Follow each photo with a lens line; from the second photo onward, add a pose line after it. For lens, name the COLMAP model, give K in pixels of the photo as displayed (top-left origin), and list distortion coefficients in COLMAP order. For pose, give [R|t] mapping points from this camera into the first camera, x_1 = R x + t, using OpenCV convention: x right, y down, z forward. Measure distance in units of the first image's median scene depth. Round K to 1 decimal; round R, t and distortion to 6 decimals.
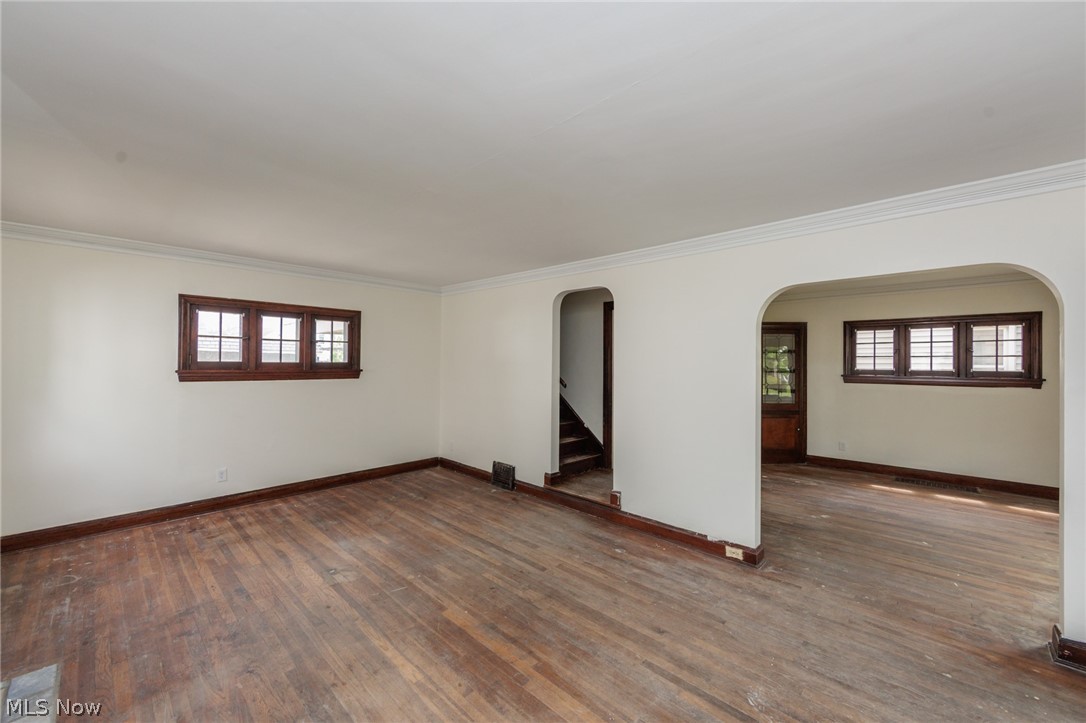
lens RADIAL K [[422.3, 0, 545.0], [0, 422.3, 359.7], [0, 0, 1]] dist [-0.002360, -0.000446]
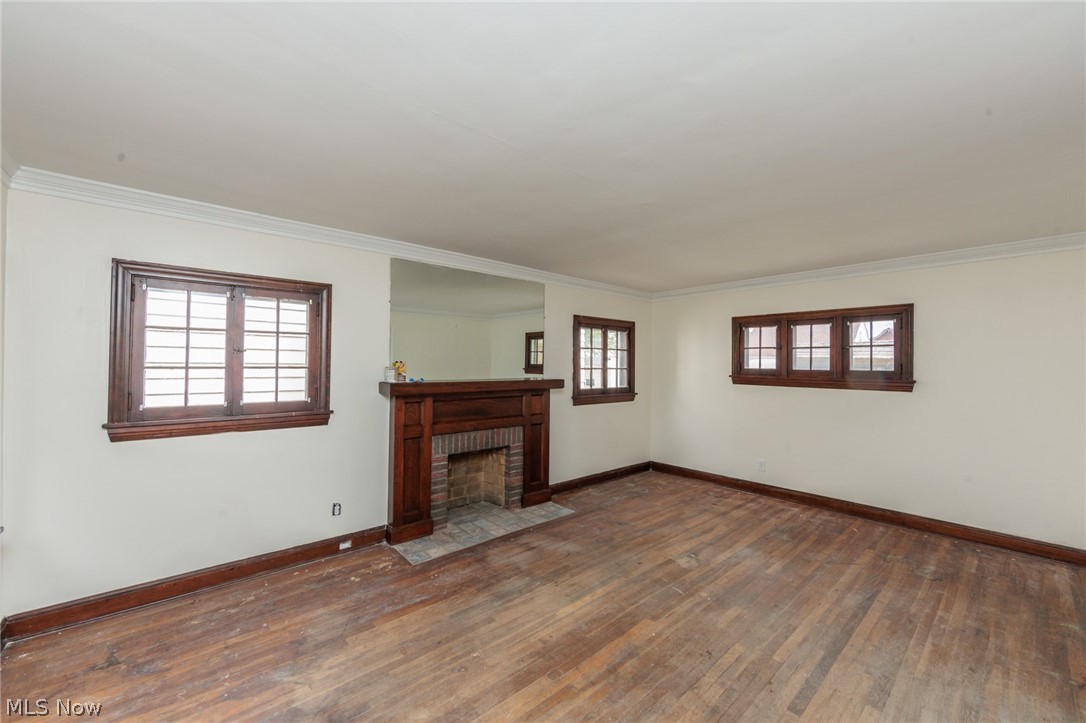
lens RADIAL K [[422.3, 0, 545.0], [0, 422.3, 359.7], [0, 0, 1]] dist [-0.002360, -0.000446]
pose [[-0.095181, -0.021351, -0.995231, 0.603854], [-0.005443, 0.999766, -0.020927, 0.008782], [0.995445, 0.003425, -0.095275, 0.658807]]
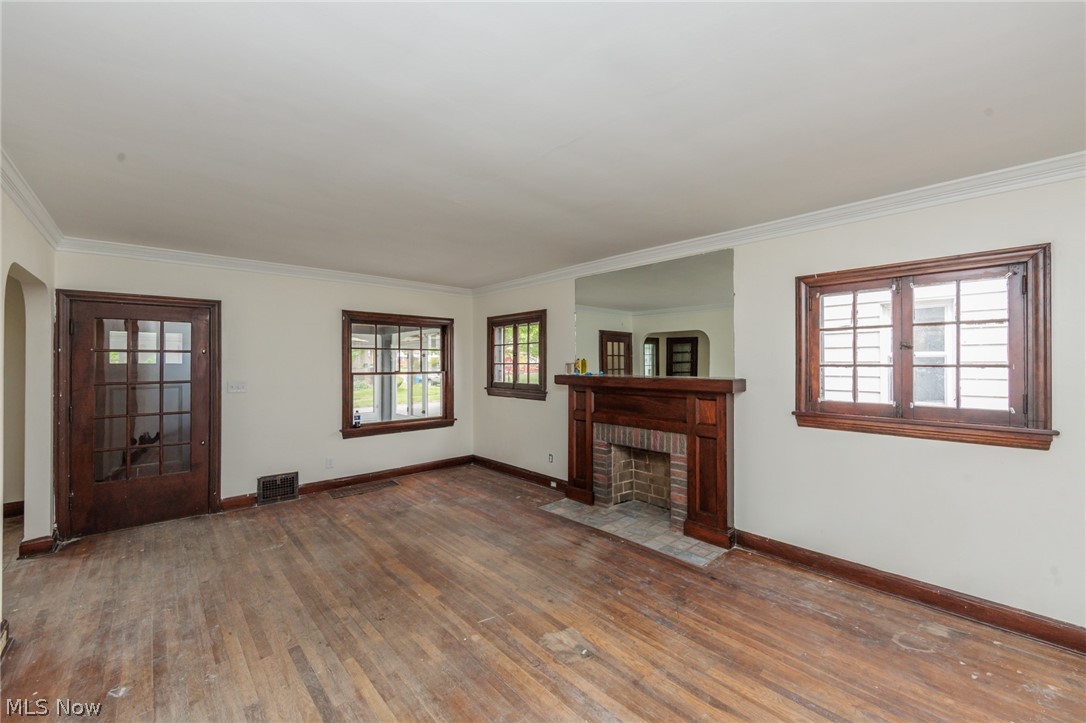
lens RADIAL K [[426.3, 0, 546.1], [0, 426.3, 361.9], [0, 0, 1]] dist [0.000938, -0.000217]
pose [[-0.997753, -0.006657, 0.066669, -0.446642], [-0.006883, 0.999971, -0.003160, 0.008792], [-0.066646, -0.003612, -0.997770, 1.596651]]
